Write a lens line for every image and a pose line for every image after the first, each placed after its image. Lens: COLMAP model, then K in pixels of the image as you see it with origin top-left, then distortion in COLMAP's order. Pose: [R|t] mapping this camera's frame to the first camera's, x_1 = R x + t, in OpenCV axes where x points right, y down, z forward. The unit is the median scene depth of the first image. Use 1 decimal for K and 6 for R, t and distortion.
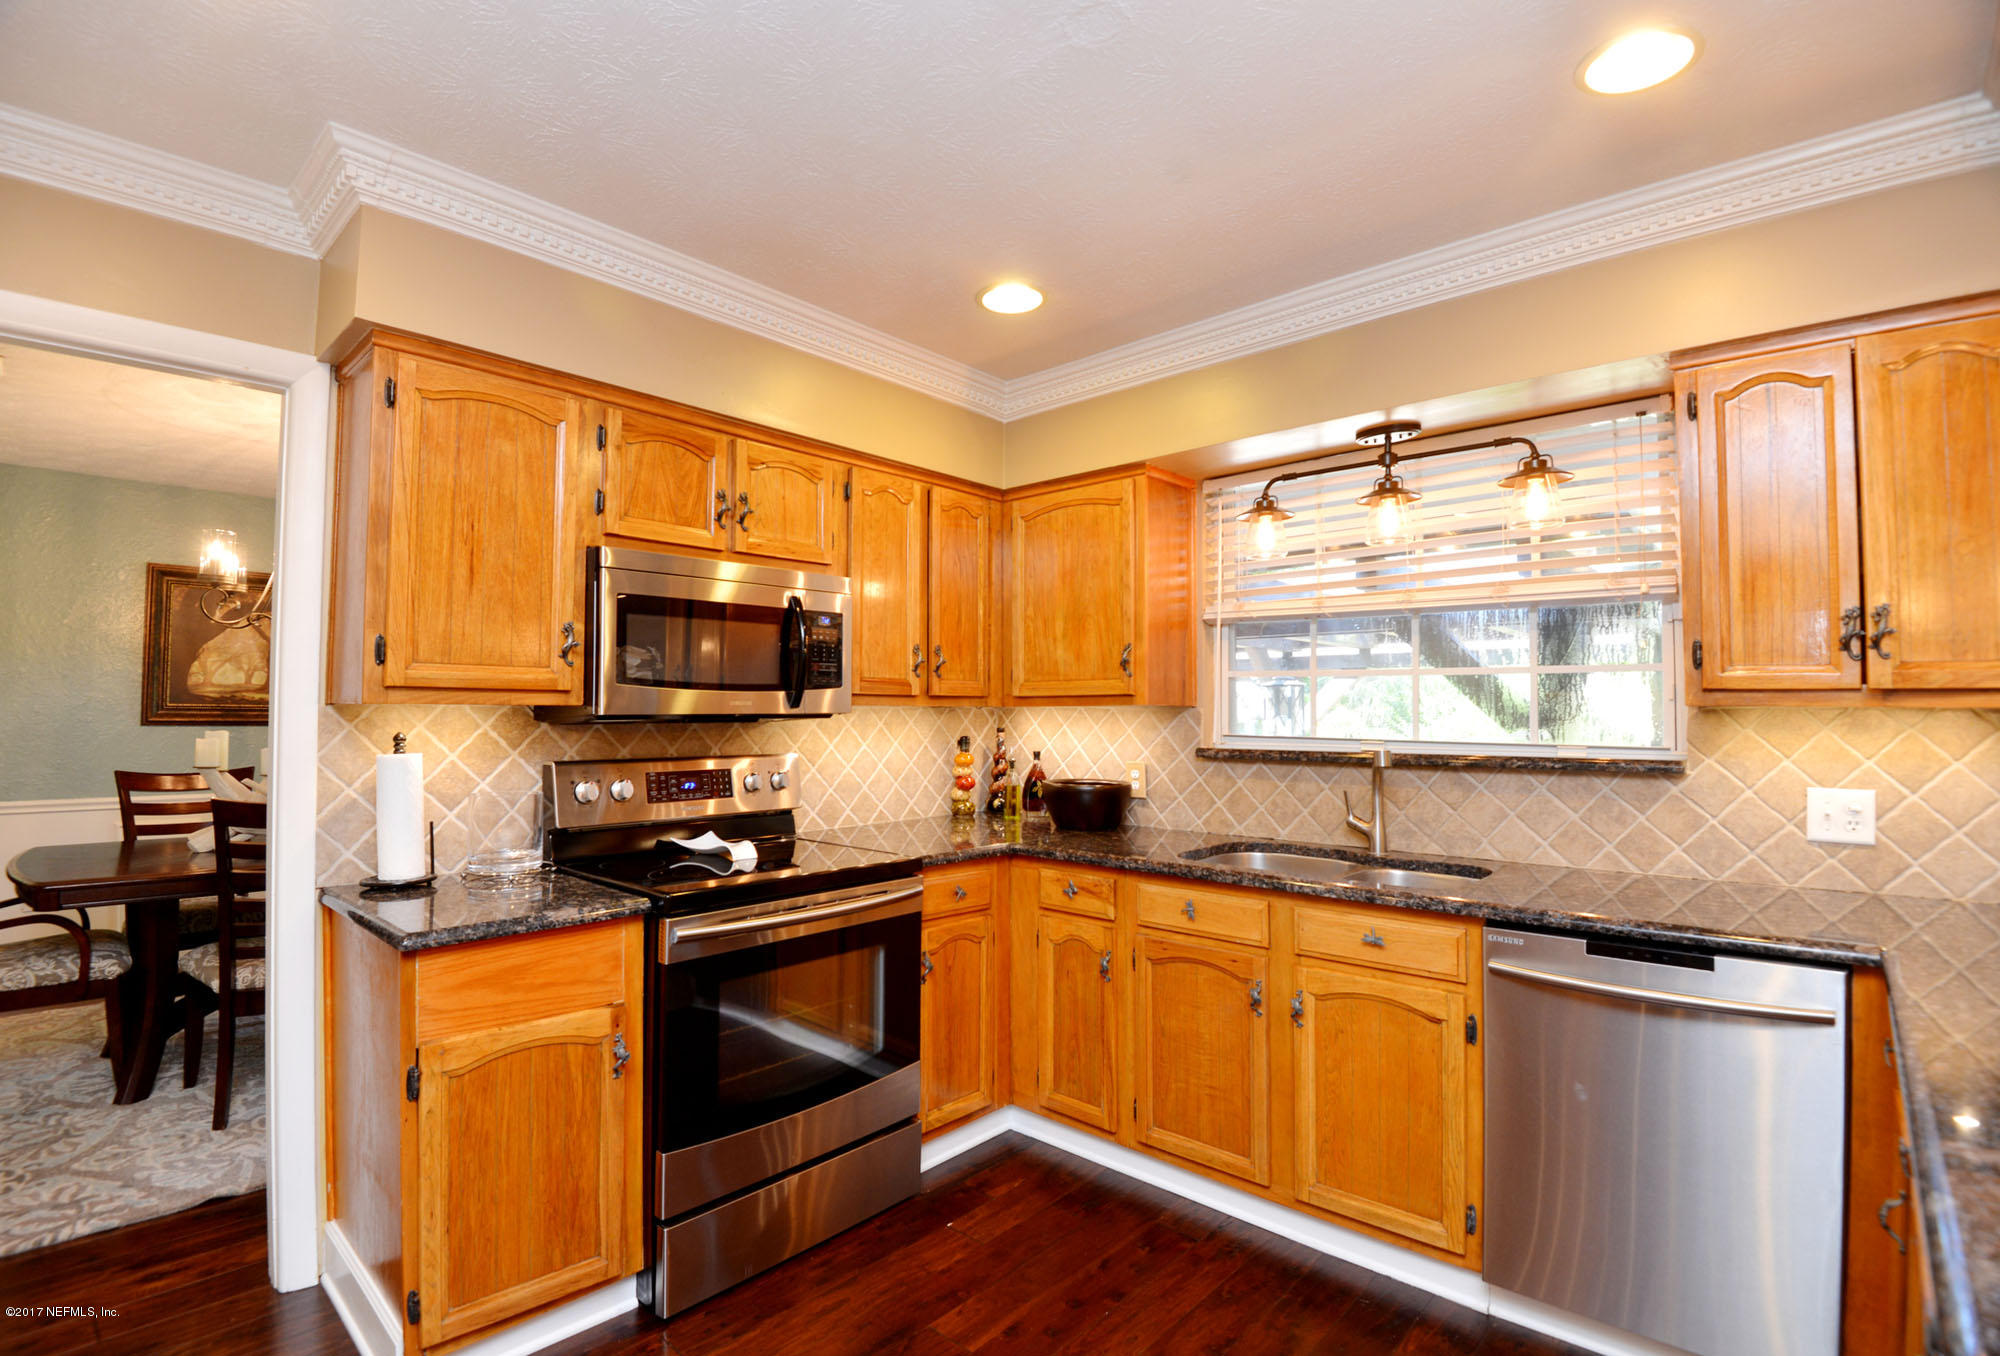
lens RADIAL K [[921.1, 0, 987.9], [0, 921.1, 680.1], [0, 0, 1]] dist [-0.000447, -0.033735]
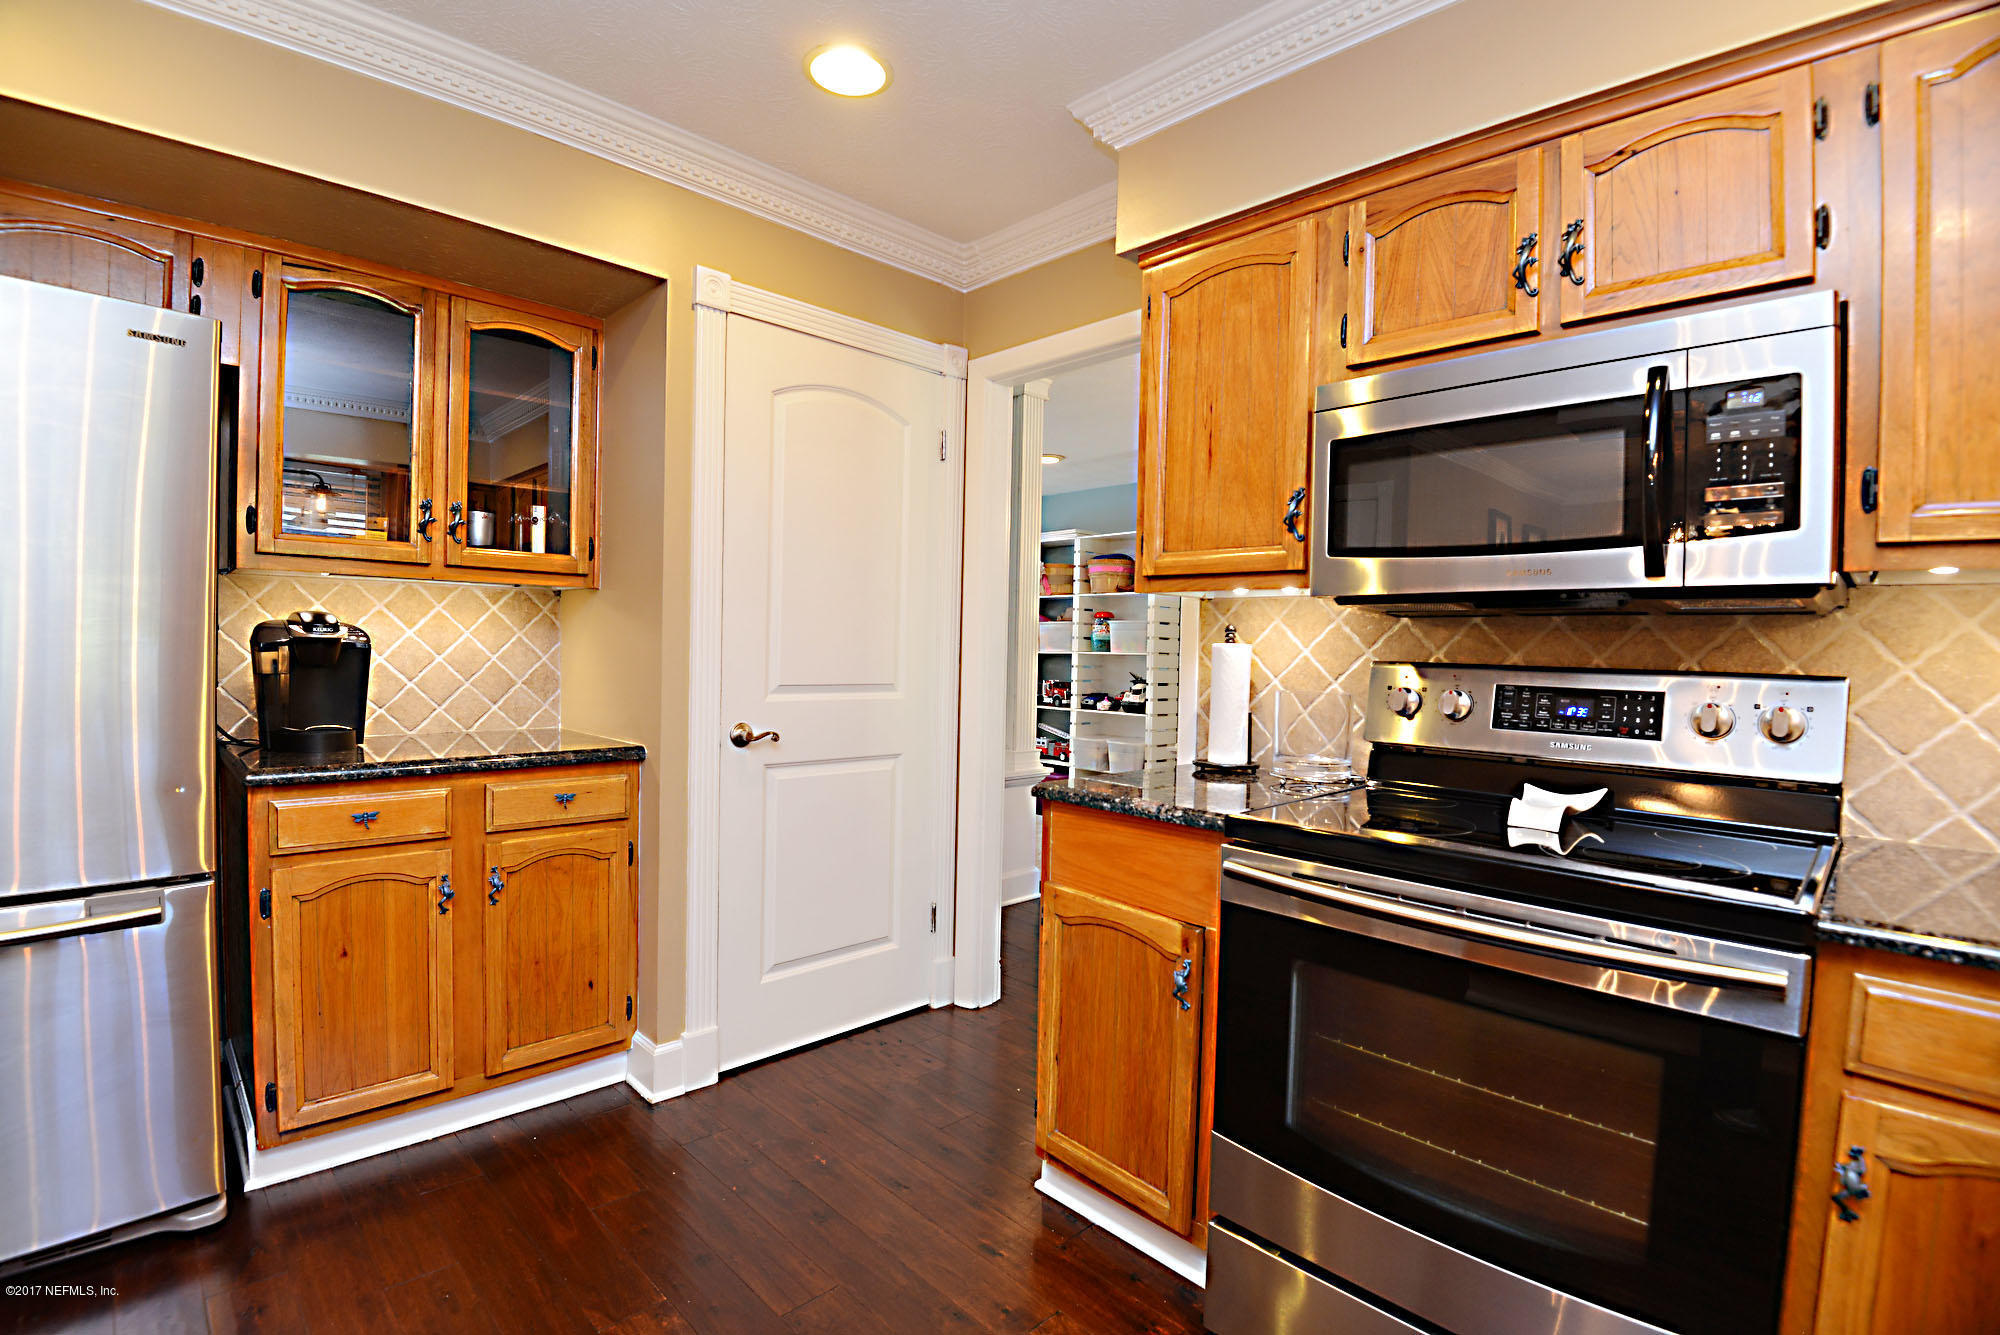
lens RADIAL K [[923.7, 0, 989.4], [0, 923.7, 668.2], [0, 0, 1]] dist [0.001166, -0.036477]
pose [[-0.061696, 0.020451, -0.997885, 0.419623], [0.010401, 0.999749, 0.019846, 0.083646], [0.998041, -0.009155, -0.061893, 0.782973]]
